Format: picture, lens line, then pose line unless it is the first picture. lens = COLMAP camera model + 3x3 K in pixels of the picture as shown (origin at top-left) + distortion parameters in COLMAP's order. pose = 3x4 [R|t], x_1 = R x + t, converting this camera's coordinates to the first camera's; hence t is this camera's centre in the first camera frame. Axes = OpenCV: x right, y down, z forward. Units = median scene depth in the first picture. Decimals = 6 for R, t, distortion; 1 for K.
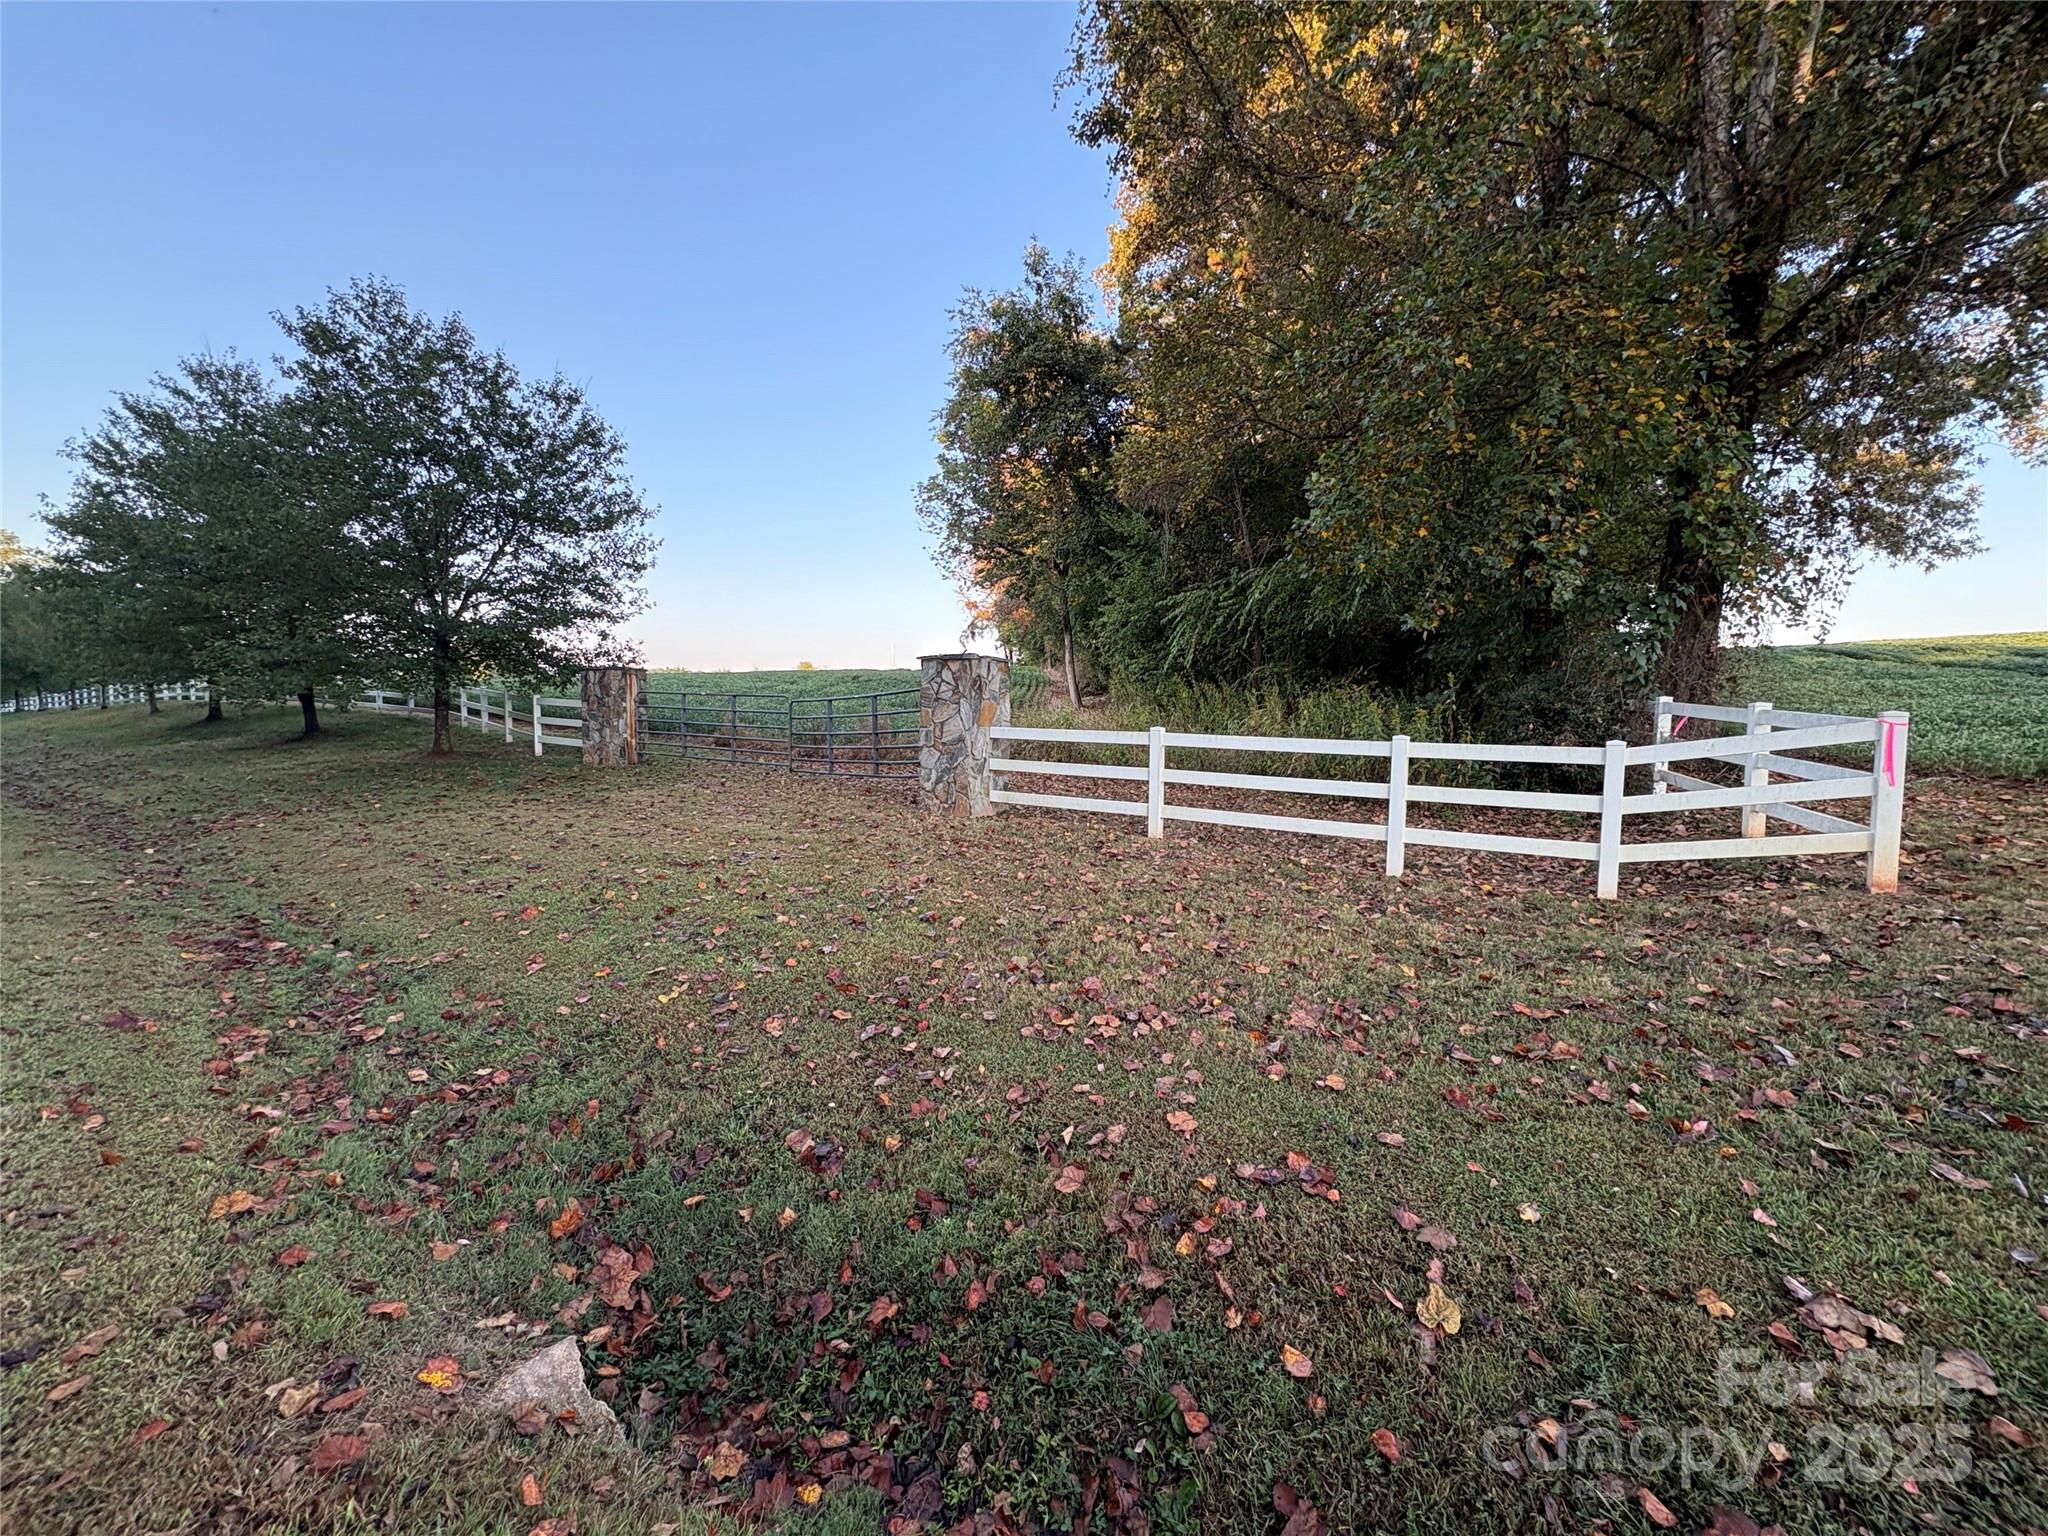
lens RADIAL K [[810.7, 0, 1025.7], [0, 810.7, 765.3], [0, 0, 1]] dist [0.000951, -0.000343]
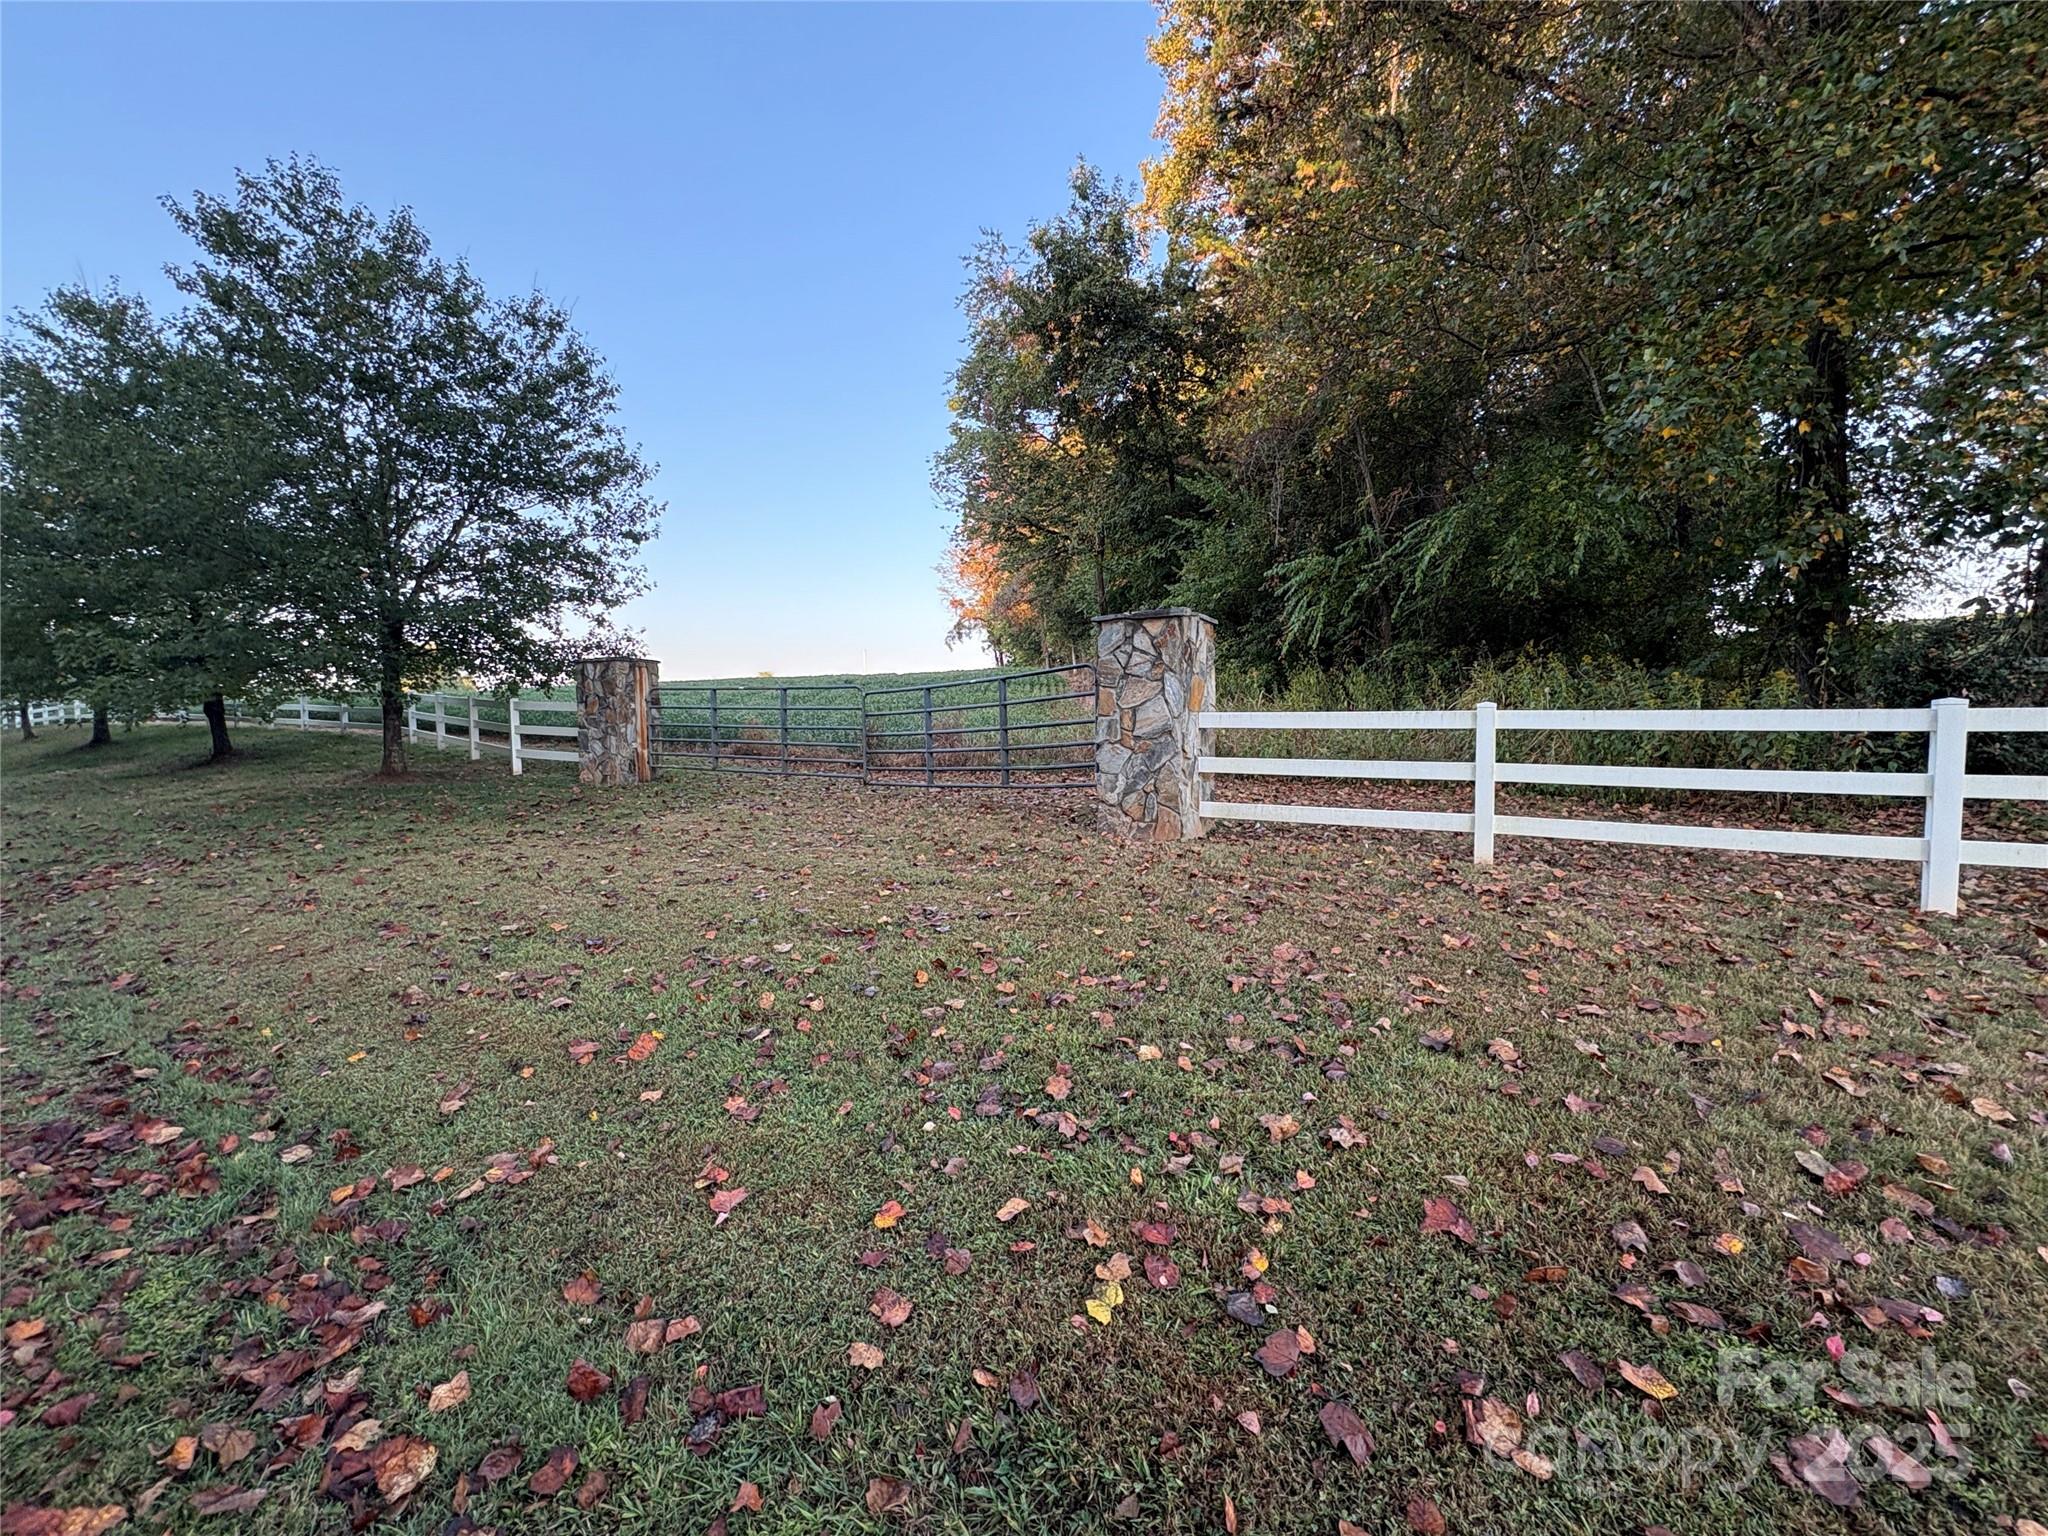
lens RADIAL K [[853.1, 0, 1020.4], [0, 853.1, 764.1], [0, 0, 1]] dist [0.001238, 0.000232]
pose [[0.999203, -0.025809, 0.030454, -0.132426], [0.026265, 0.999547, -0.014664, 0.002782], [-0.030062, 0.015452, 0.999429, 0.149073]]
